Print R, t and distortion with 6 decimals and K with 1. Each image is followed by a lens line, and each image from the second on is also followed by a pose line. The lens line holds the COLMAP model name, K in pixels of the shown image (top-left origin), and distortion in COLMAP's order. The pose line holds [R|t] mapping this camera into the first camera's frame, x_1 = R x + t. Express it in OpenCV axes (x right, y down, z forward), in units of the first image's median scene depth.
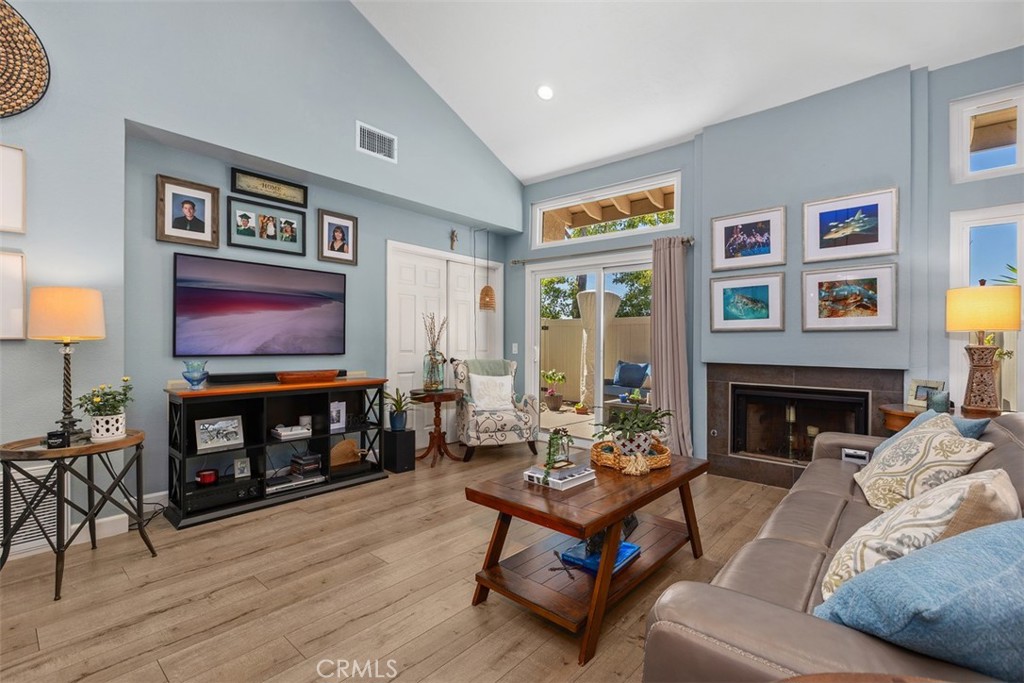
lens RADIAL K [[461.4, 0, 520.6], [0, 461.4, 337.3], [0, 0, 1]] dist [-0.000042, 0.000929]
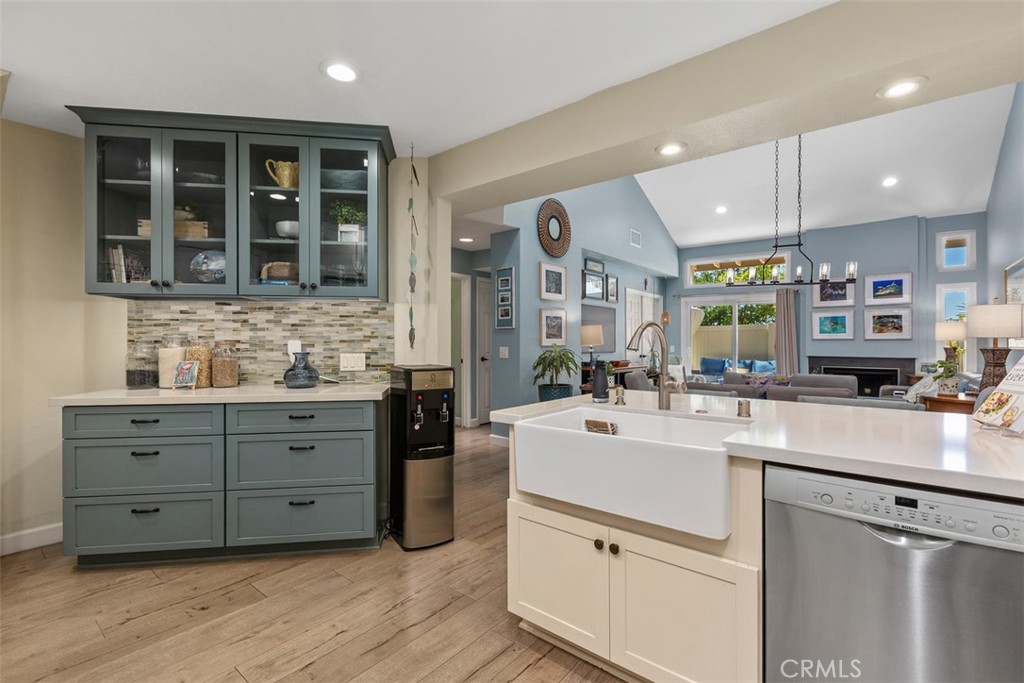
lens RADIAL K [[461.4, 0, 518.9], [0, 461.4, 338.9], [0, 0, 1]] dist [-0.000042, 0.000929]
pose [[0.999299, -0.003850, 0.037245, -0.939588], [0.003709, 0.999986, 0.003852, -0.028930], [-0.037259, -0.003711, 0.999299, -0.925902]]
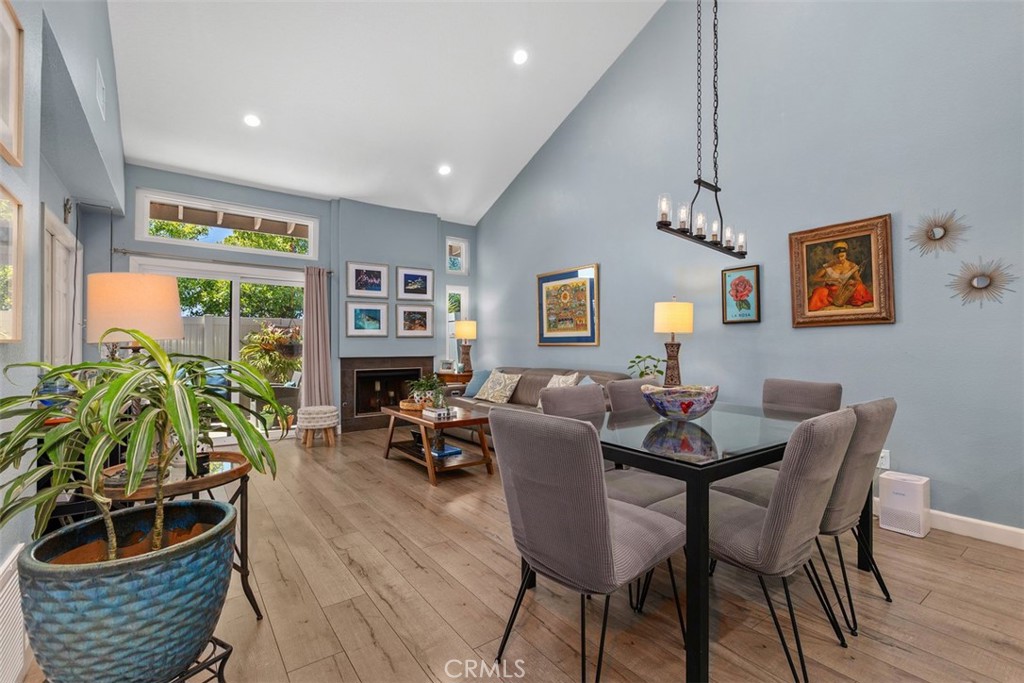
lens RADIAL K [[461.4, 0, 514.0], [0, 461.4, 331.5], [0, 0, 1]] dist [-0.000042, 0.000929]
pose [[0.215348, 0.020674, 0.976319, -1.017167], [-0.006251, 0.999785, -0.019792, -0.002665], [-0.976517, -0.001840, 0.215431, 0.160440]]
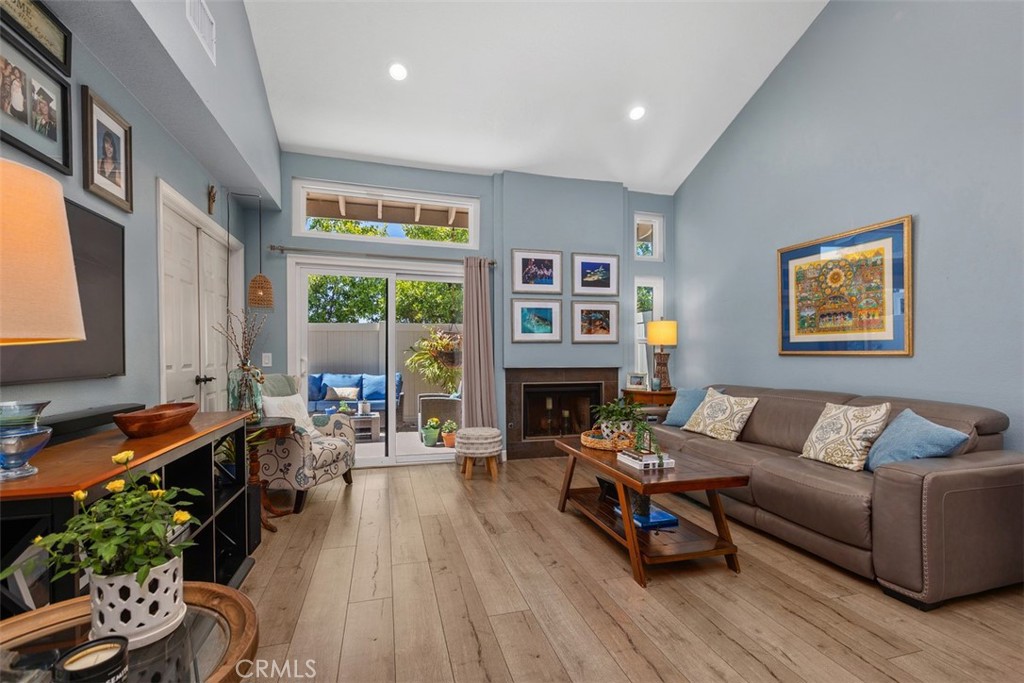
lens RADIAL K [[461.4, 0, 514.4], [0, 461.4, 353.5], [0, 0, 1]] dist [-0.000042, 0.000929]
pose [[0.545083, -0.007819, 0.838345, -0.657994], [-0.007184, 0.999876, 0.013996, 0.000550], [-0.838351, -0.013651, 0.544960, 0.363672]]
